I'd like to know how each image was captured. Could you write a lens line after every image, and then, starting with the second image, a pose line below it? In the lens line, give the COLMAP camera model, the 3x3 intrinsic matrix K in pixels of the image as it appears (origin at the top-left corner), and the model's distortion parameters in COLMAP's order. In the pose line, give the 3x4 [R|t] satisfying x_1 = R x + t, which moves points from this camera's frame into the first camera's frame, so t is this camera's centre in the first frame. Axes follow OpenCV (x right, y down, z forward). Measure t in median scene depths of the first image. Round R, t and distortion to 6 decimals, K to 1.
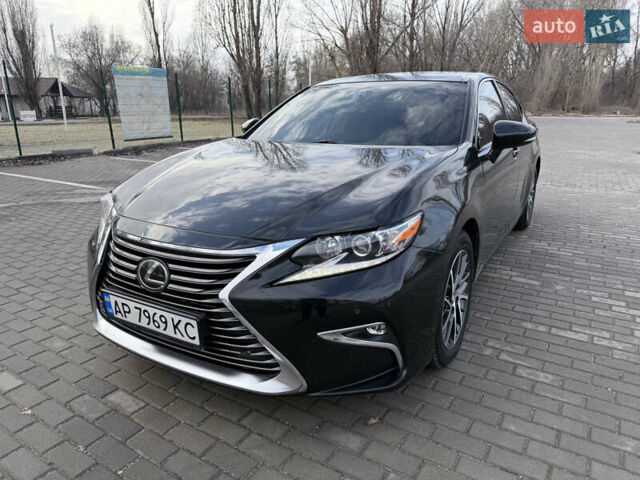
lens RADIAL K [[453.7, 0, 322.7], [0, 453.7, 270.3], [0, 0, 1]] dist [-0.007300, 0.001778]
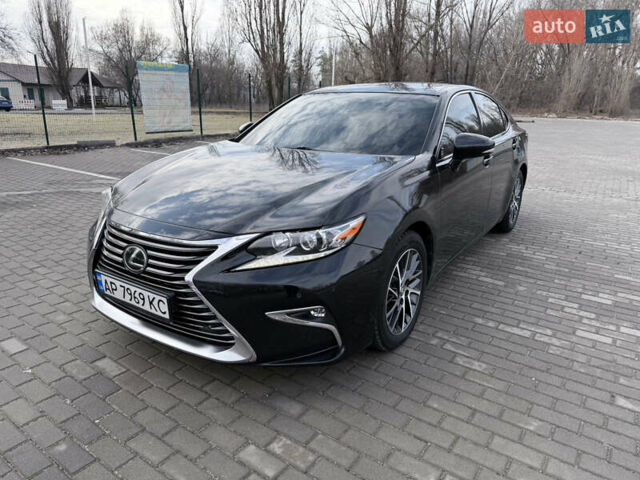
lens RADIAL K [[458.1, 0, 316.8], [0, 458.1, 260.7], [0, 0, 1]] dist [0.004754, -0.006499]
pose [[0.997701, 0.040791, -0.054118, 0.132698], [-0.041483, 0.999071, -0.011714, 0.007440], [0.053590, 0.013932, 0.998466, -0.138839]]
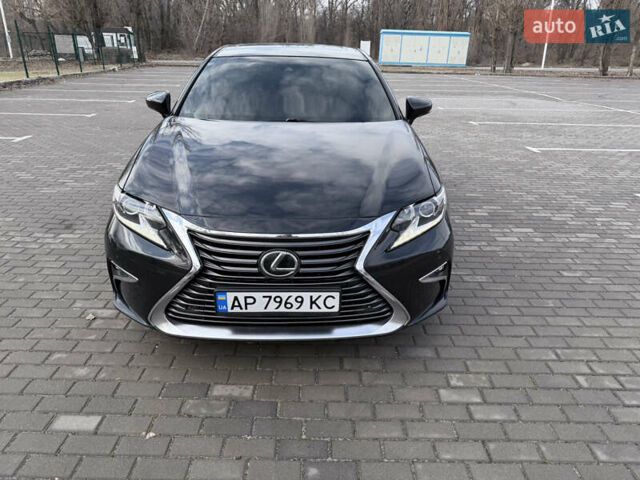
lens RADIAL K [[464.7, 0, 322.9], [0, 464.7, 238.1], [0, 0, 1]] dist [0.069776, -0.114782]
pose [[0.839232, -0.184082, 0.511668, -0.695227], [0.161334, 0.982879, 0.088992, -0.111930], [-0.519289, 0.007864, 0.854562, -0.036008]]
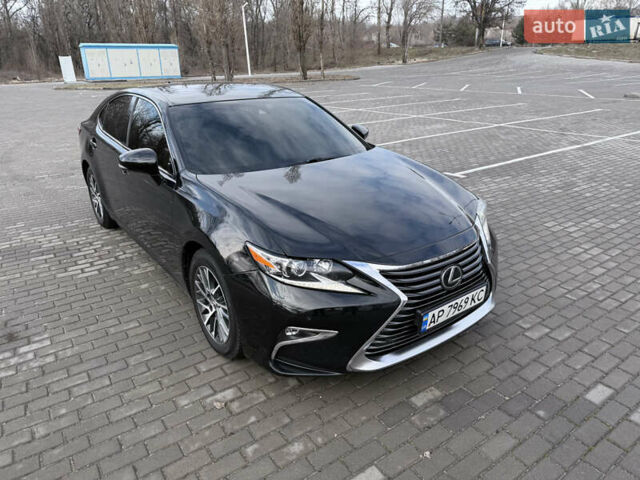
lens RADIAL K [[464.7, 0, 322.9], [0, 464.7, 238.1], [0, 0, 1]] dist [0.069776, -0.114782]
pose [[0.361773, -0.338603, 0.868601, -1.377976], [0.329062, 0.918119, 0.220852, -0.436116], [-0.872261, 0.205925, 0.443572, 0.552105]]
